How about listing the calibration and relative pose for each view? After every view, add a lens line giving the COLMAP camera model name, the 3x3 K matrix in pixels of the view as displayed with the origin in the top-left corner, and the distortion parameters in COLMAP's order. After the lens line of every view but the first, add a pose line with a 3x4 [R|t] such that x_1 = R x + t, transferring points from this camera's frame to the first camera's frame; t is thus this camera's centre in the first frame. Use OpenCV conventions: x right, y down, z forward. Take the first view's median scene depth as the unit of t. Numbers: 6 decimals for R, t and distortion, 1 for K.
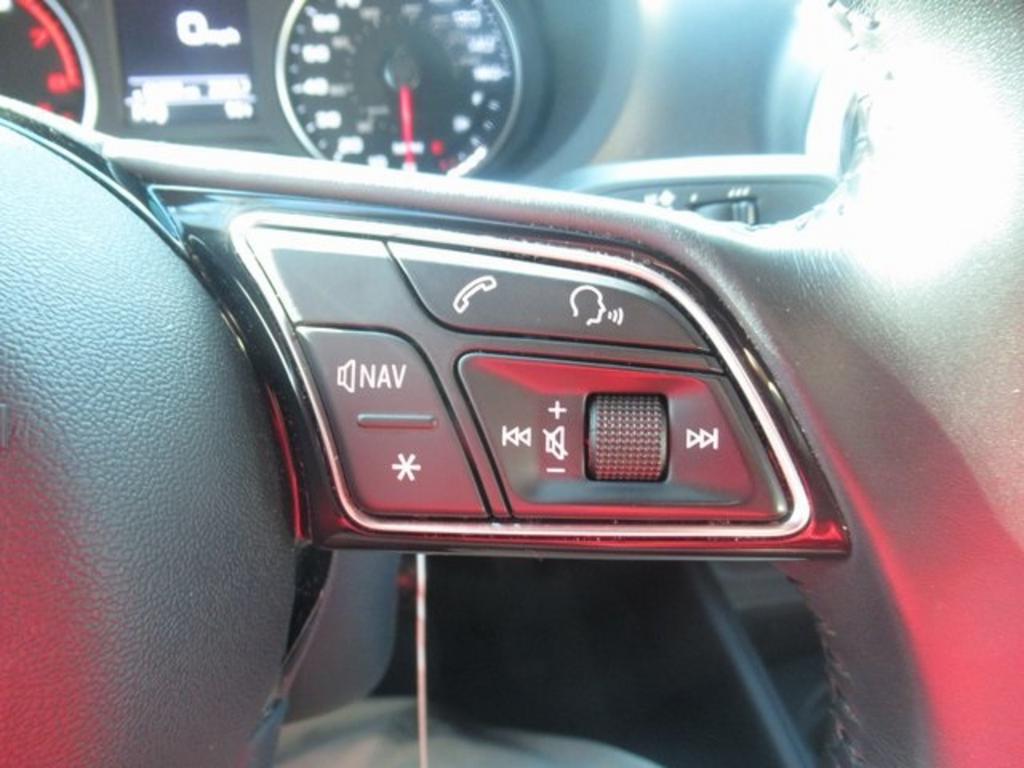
lens RADIAL K [[813.1, 0, 512.0], [0, 813.1, 384.0], [0, 0, 1]] dist [-0.003425, 0.017747]
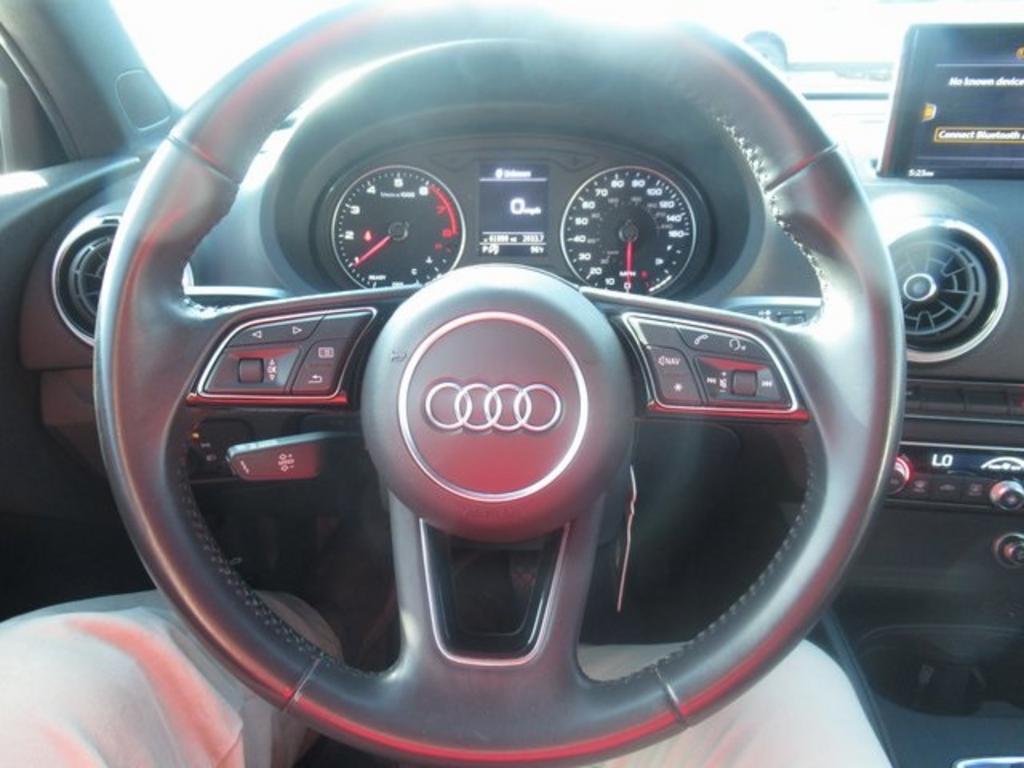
lens RADIAL K [[806.6, 0, 496.7], [0, 806.6, 384.1], [0, 0, 1]] dist [-0.007144, 0.044242]
pose [[0.982255, 0.069990, -0.174001, -0.088606], [-0.088424, 0.990995, -0.100547, 0.152456], [0.165397, 0.114149, 0.979599, -0.755829]]
